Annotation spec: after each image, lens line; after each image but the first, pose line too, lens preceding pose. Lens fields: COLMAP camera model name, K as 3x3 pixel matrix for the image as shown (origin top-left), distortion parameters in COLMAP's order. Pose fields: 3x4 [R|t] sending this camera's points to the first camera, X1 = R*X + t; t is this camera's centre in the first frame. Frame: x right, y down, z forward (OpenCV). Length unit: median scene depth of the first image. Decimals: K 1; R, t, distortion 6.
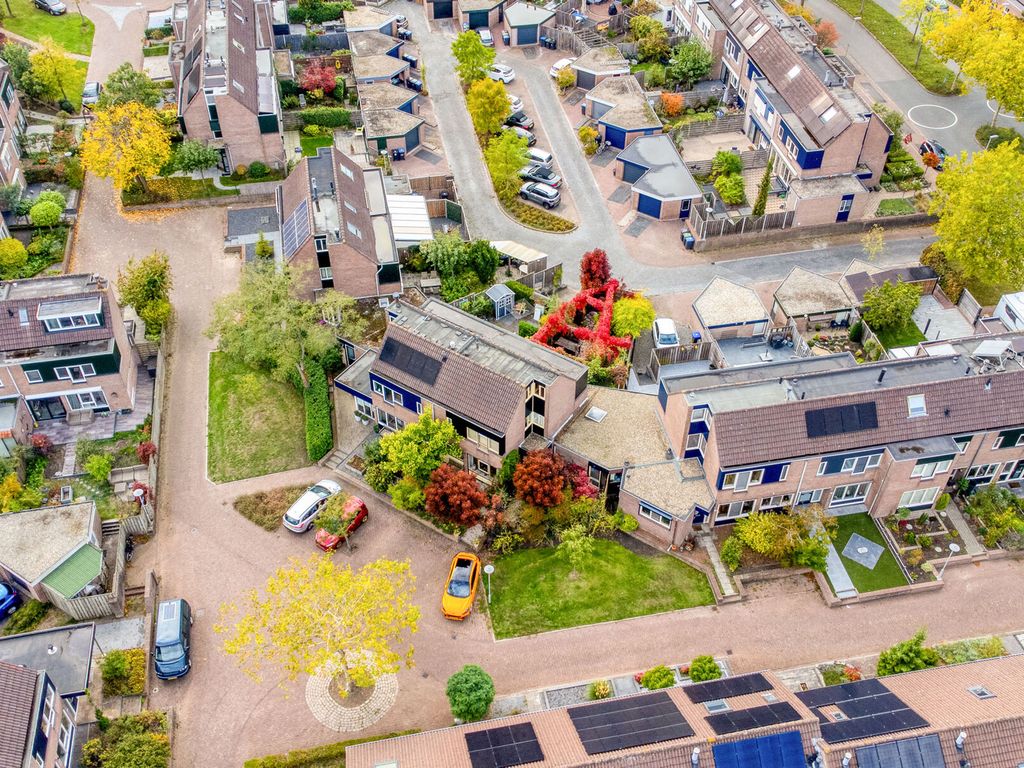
lens RADIAL K [[1014.0, 0, 512.0], [0, 1014.0, 384.0], [0, 0, 1]] dist [0.030334, -0.002561]
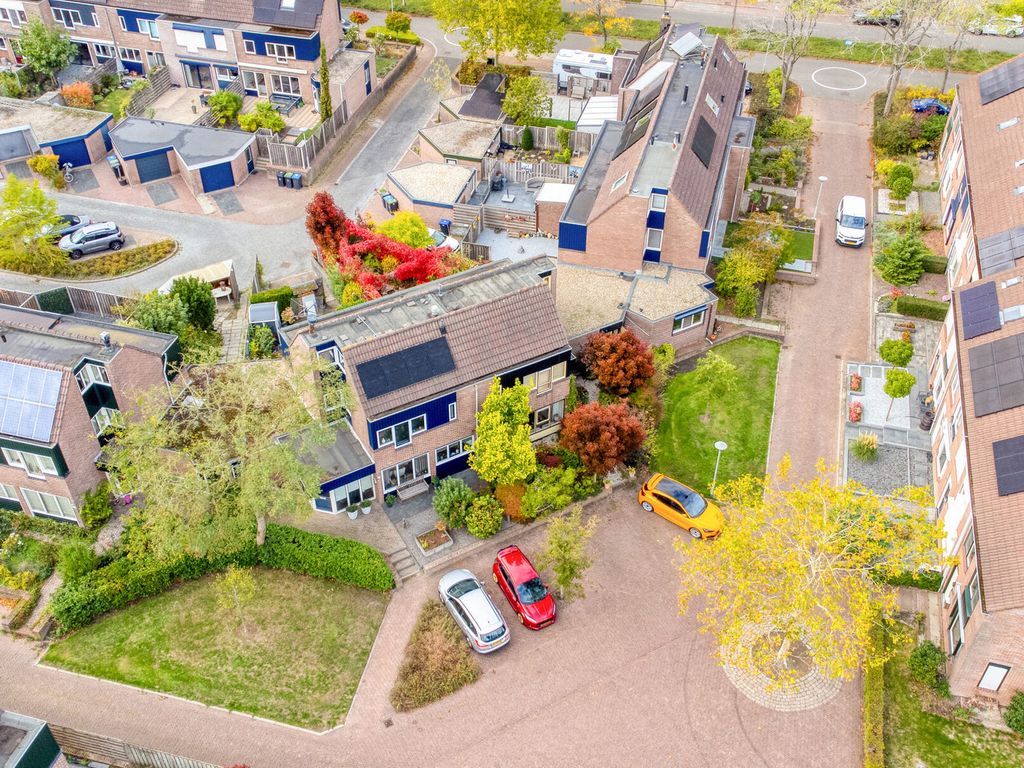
lens RADIAL K [[1014.0, 0, 512.0], [0, 1014.0, 384.0], [0, 0, 1]] dist [0.030334, -0.002561]
pose [[0.443716, -0.587230, 0.676962, -0.487800], [0.622824, 0.745217, 0.238207, -0.120550], [-0.644366, 0.315932, 0.696405, 0.410251]]
